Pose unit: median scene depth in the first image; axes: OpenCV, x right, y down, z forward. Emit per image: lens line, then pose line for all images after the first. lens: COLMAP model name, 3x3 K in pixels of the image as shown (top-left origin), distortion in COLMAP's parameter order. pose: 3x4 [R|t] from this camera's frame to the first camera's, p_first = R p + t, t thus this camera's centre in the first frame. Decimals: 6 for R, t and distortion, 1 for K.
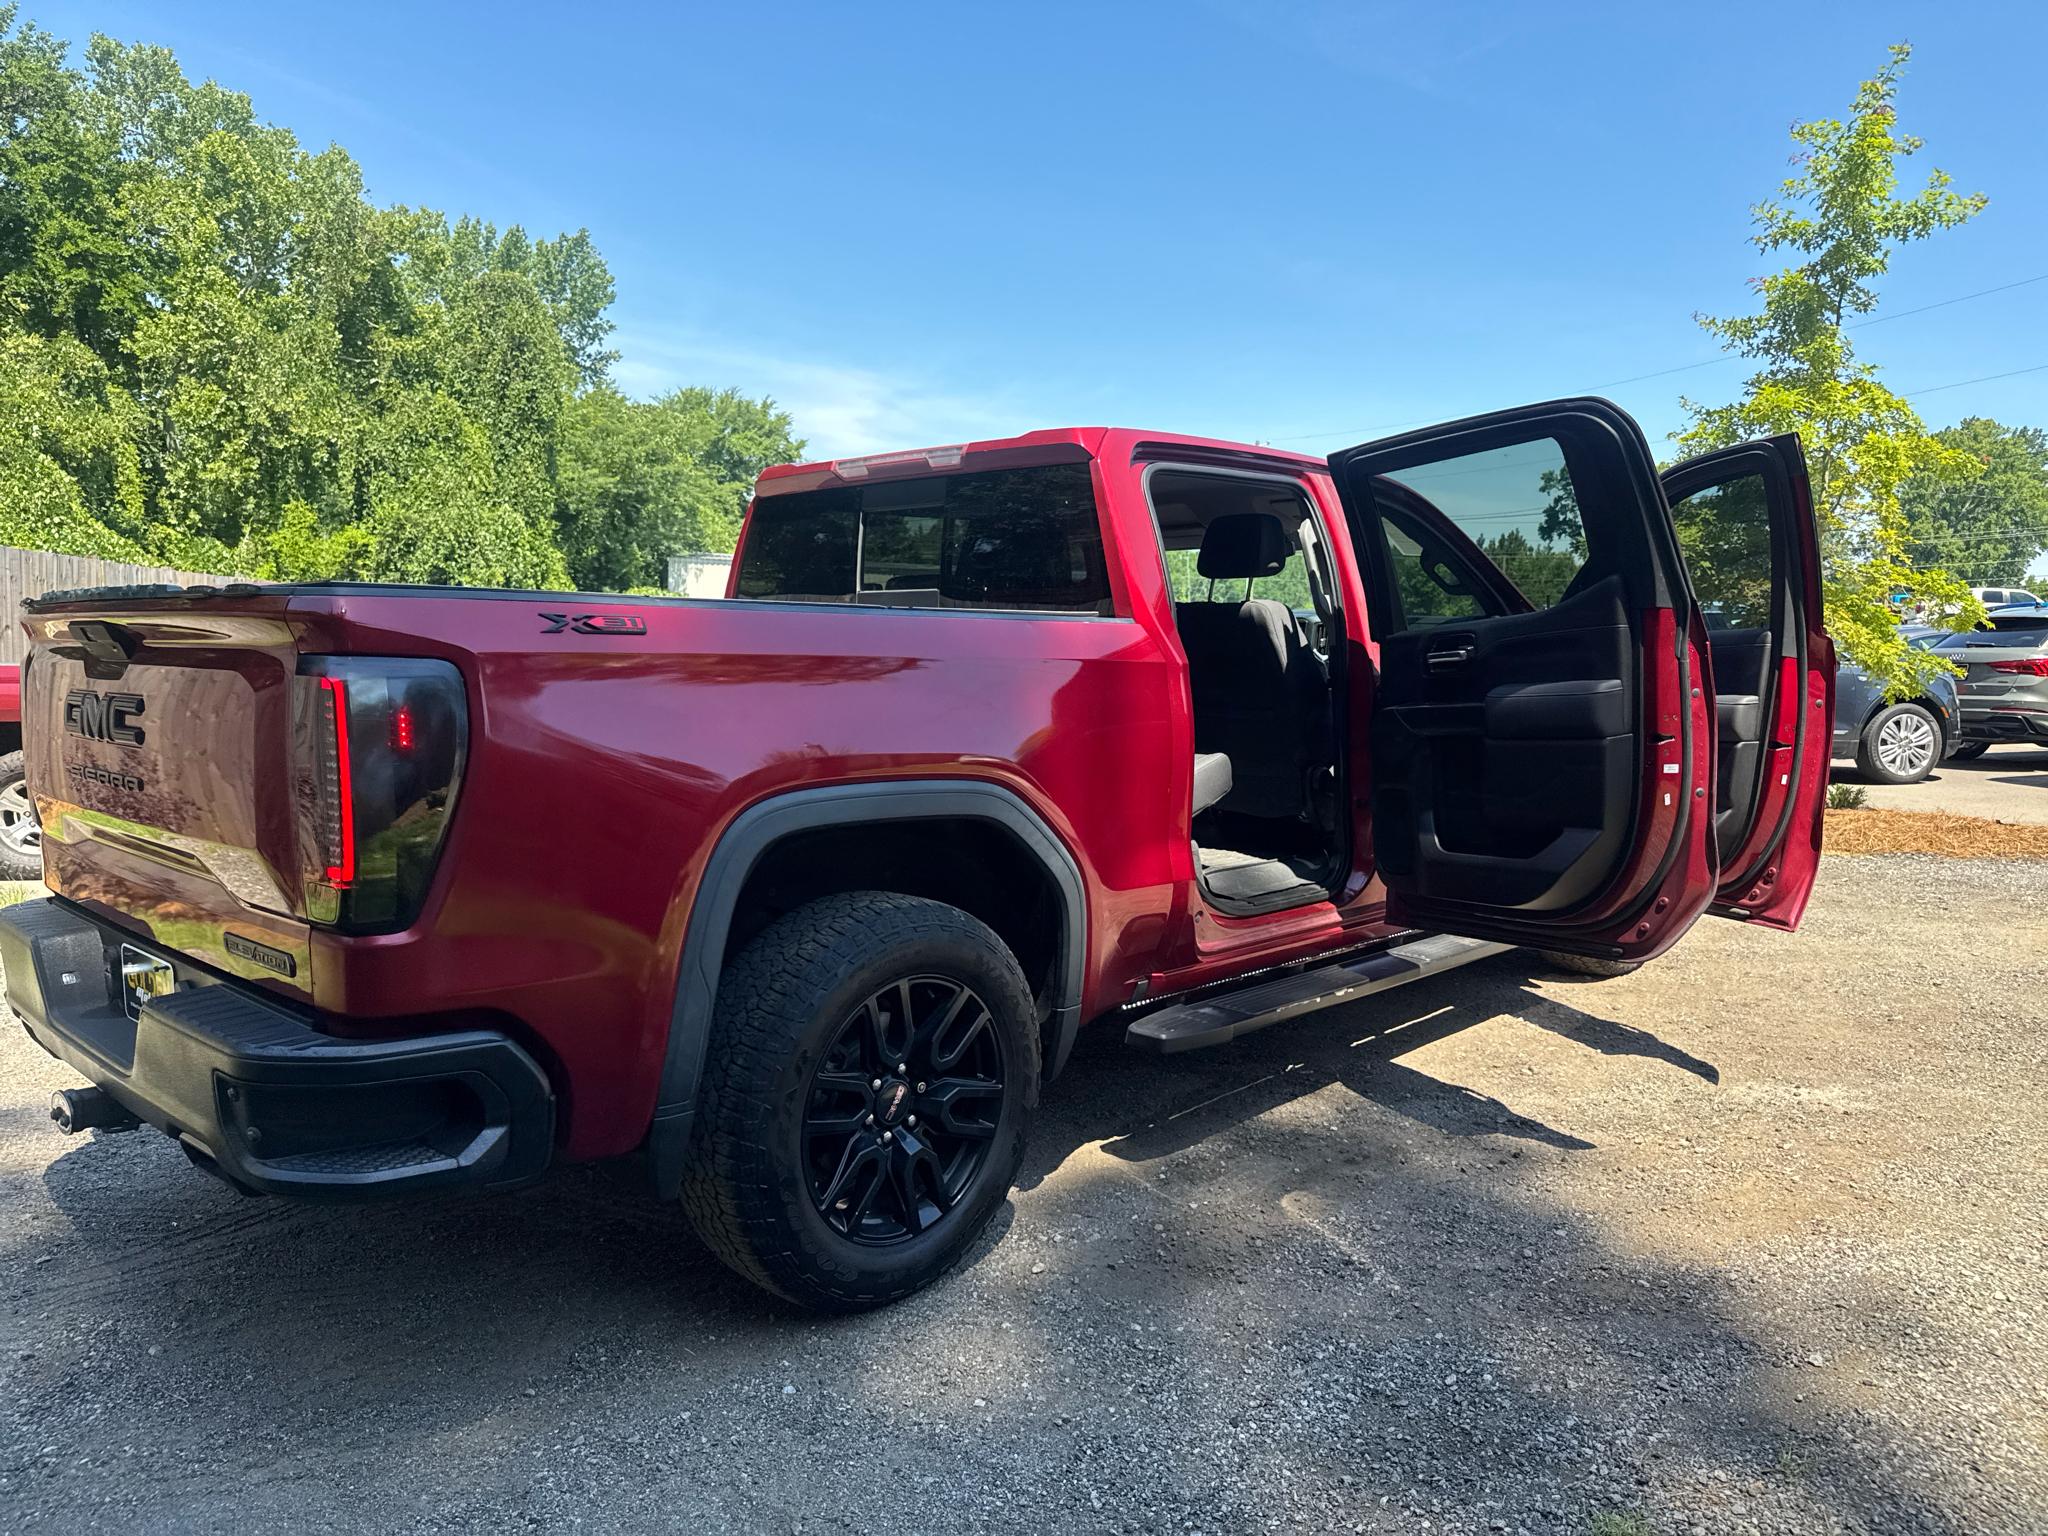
lens RADIAL K [[1594.8, 0, 1020.2], [0, 1594.8, 780.3], [0, 0, 1]] dist [-0.004059, -0.003854]
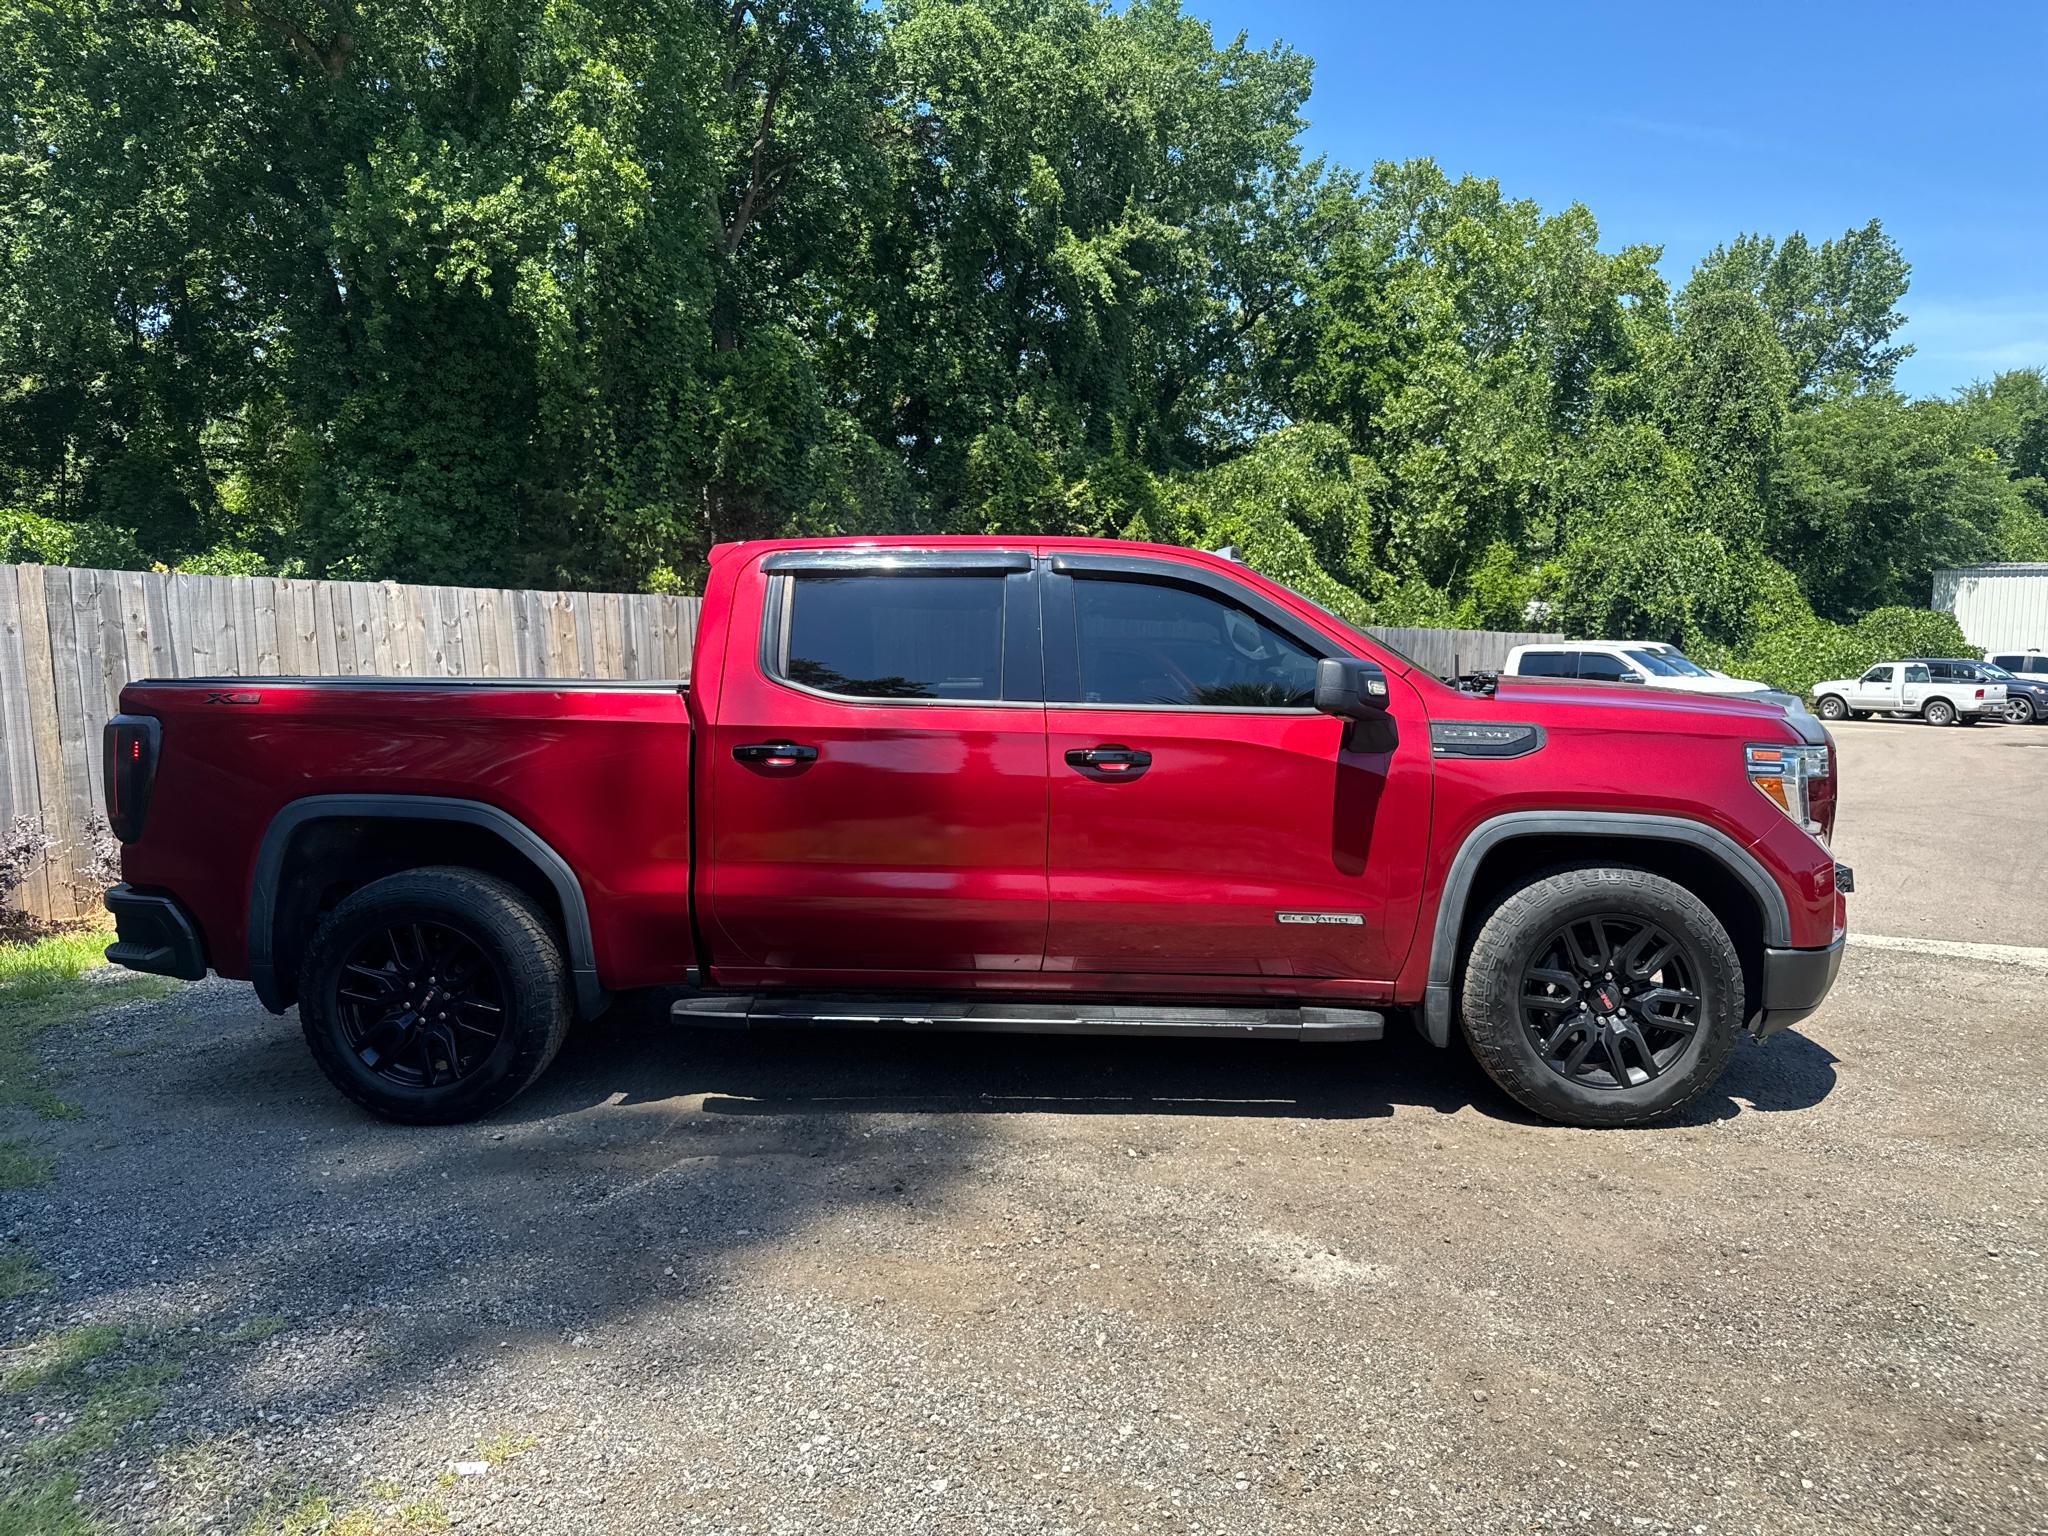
lens RADIAL K [[1594.8, 0, 1020.2], [0, 1594.8, 780.3], [0, 0, 1]] dist [-0.004059, -0.003854]
pose [[0.609202, 0.050194, -0.791425, 0.213480], [-0.059348, 0.998082, 0.017617, -0.010850], [0.790791, 0.036237, 0.611012, 0.072656]]
